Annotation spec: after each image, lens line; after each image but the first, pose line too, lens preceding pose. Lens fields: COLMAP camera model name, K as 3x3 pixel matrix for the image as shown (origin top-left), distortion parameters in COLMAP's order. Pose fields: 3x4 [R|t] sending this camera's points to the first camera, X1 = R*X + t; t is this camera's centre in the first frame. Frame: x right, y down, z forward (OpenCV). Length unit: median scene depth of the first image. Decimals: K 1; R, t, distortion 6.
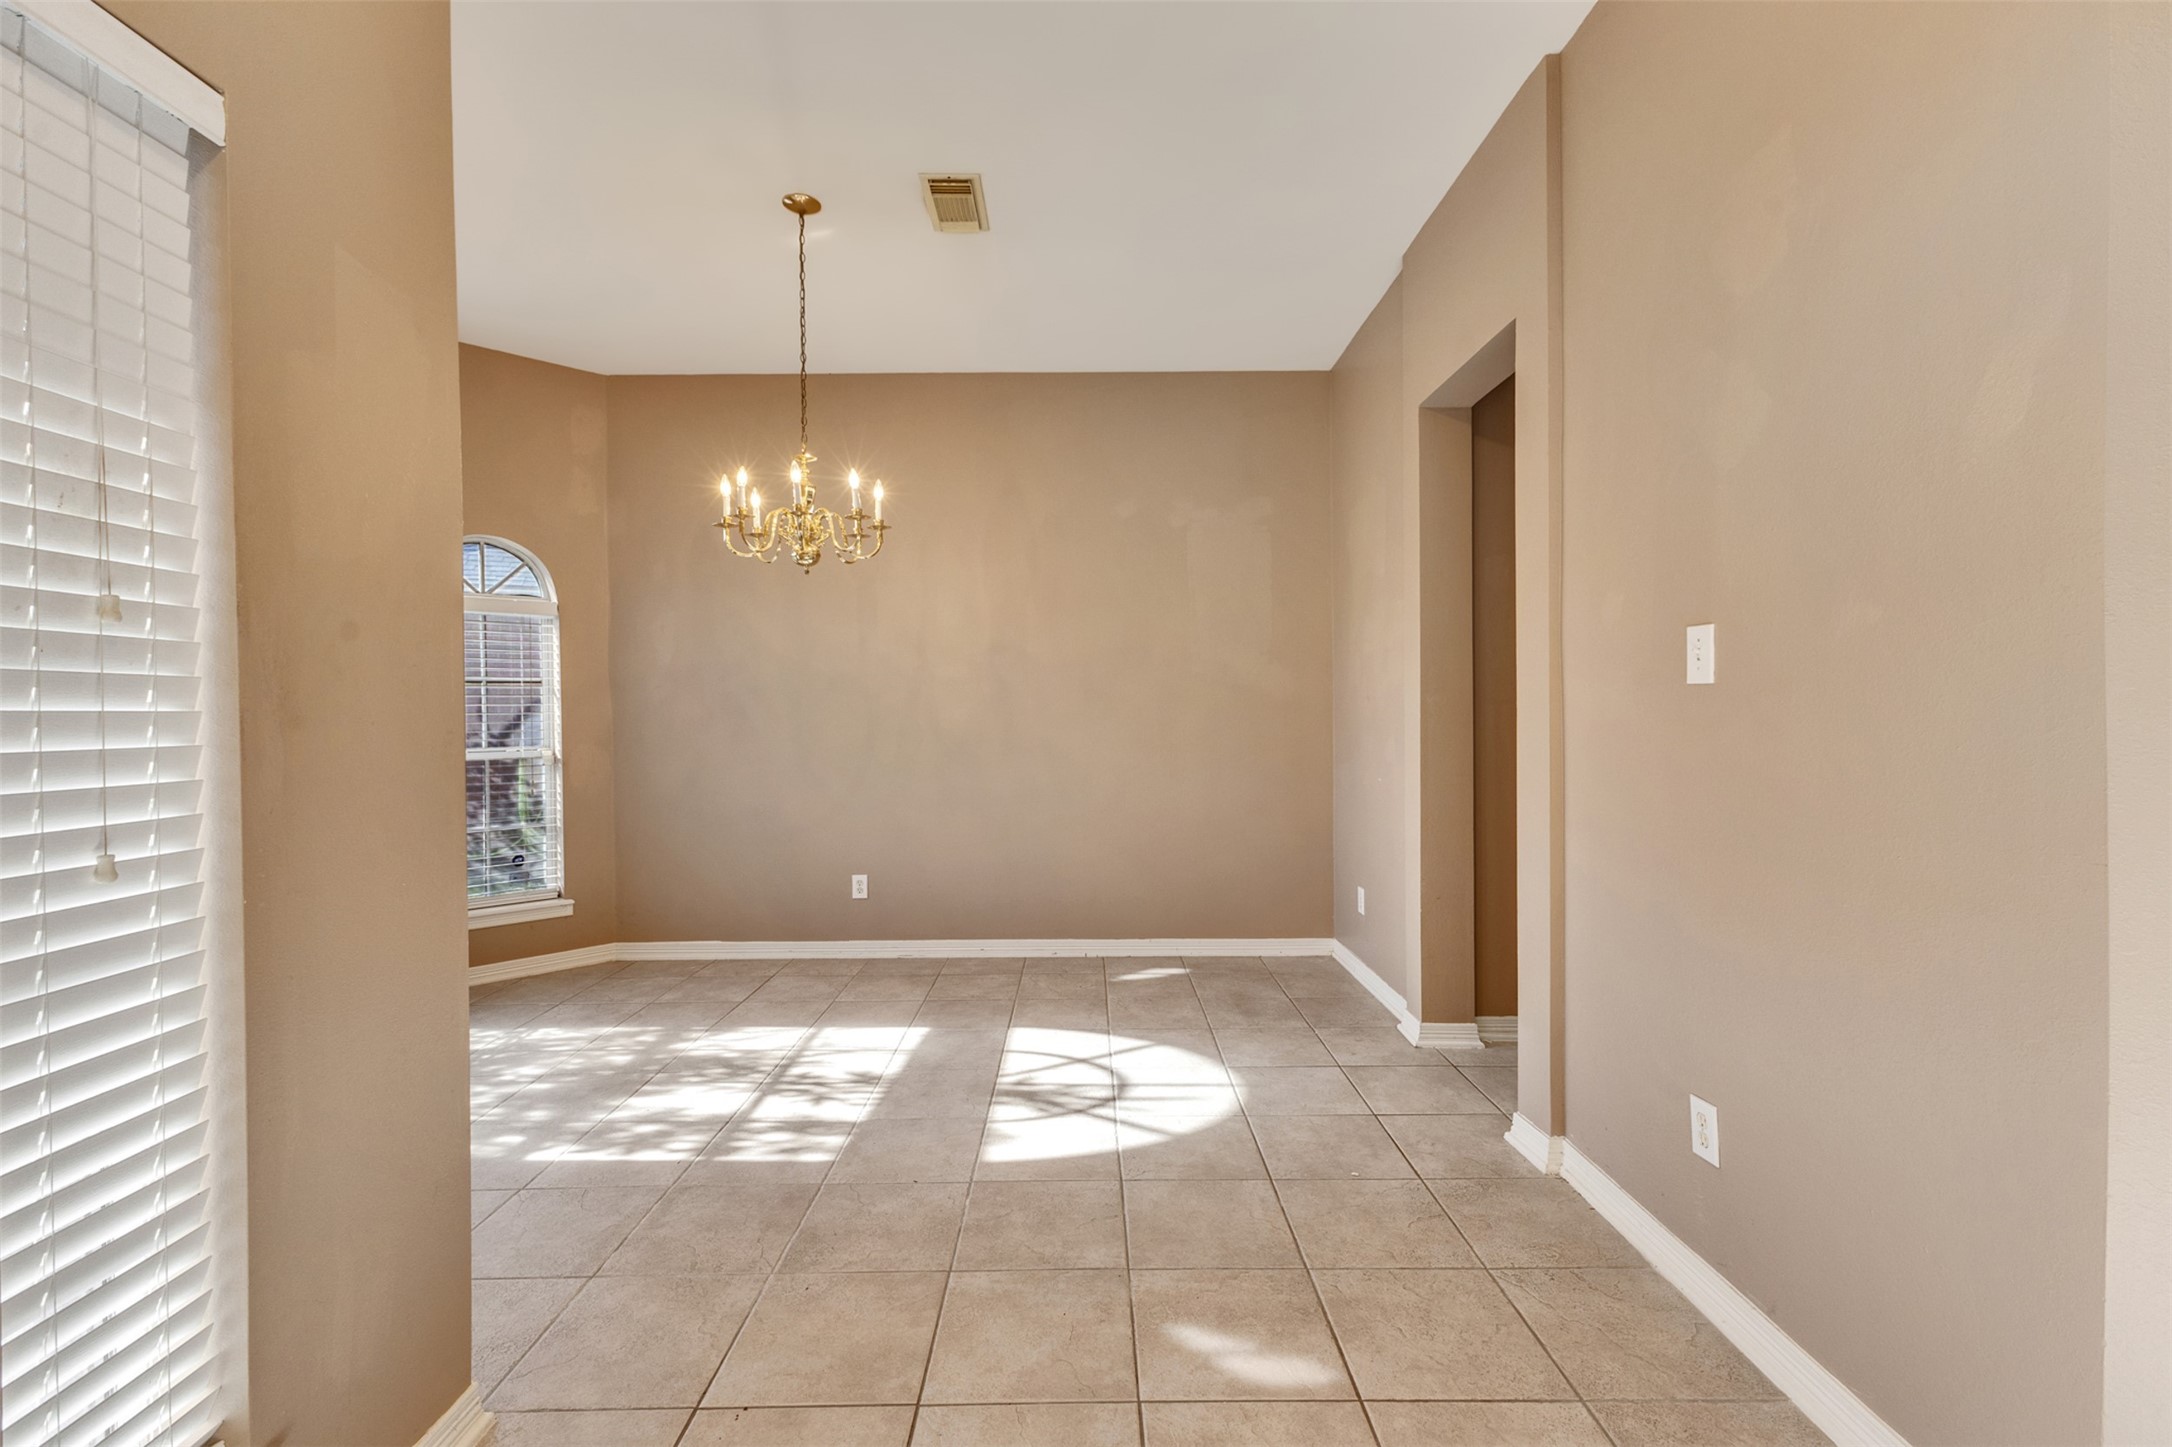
lens RADIAL K [[931.4, 0, 1076.8], [0, 931.4, 722.4], [0, 0, 1]] dist [0.004956, -0.001319]
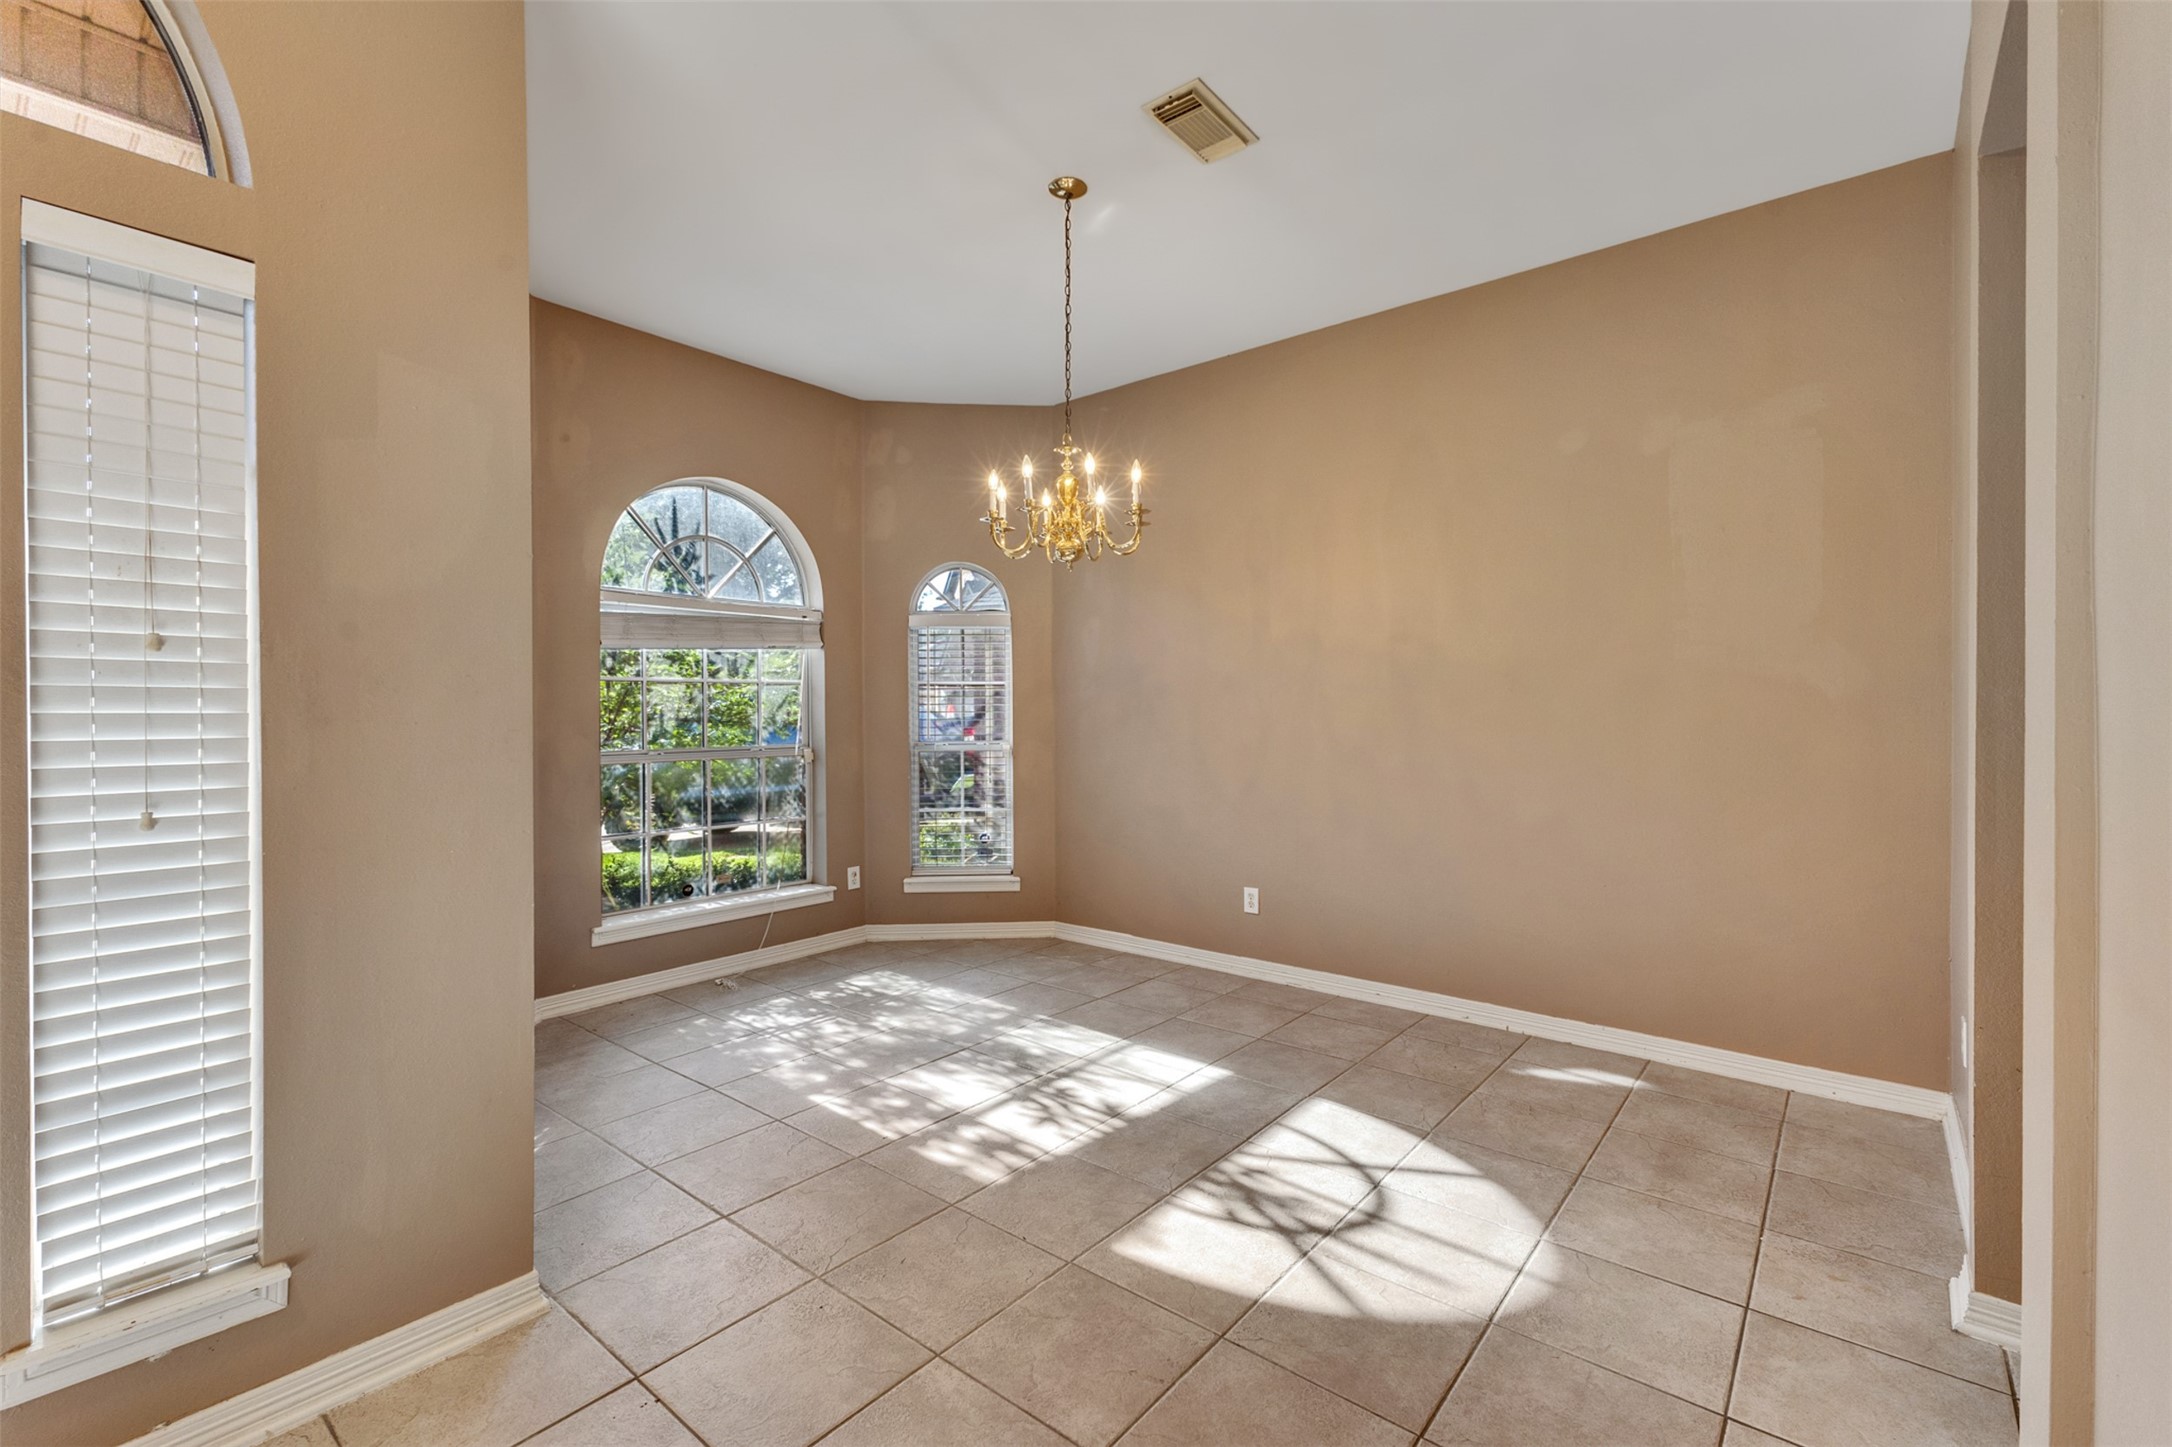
lens RADIAL K [[931.4, 0, 1088.5], [0, 931.4, 714.9], [0, 0, 1]] dist [0.004956, -0.001319]
pose [[0.774510, 0.007656, -0.632516, 0.322708], [-0.010814, 0.999941, -0.001138, -0.007617], [0.632470, 0.007722, 0.774547, 0.256561]]
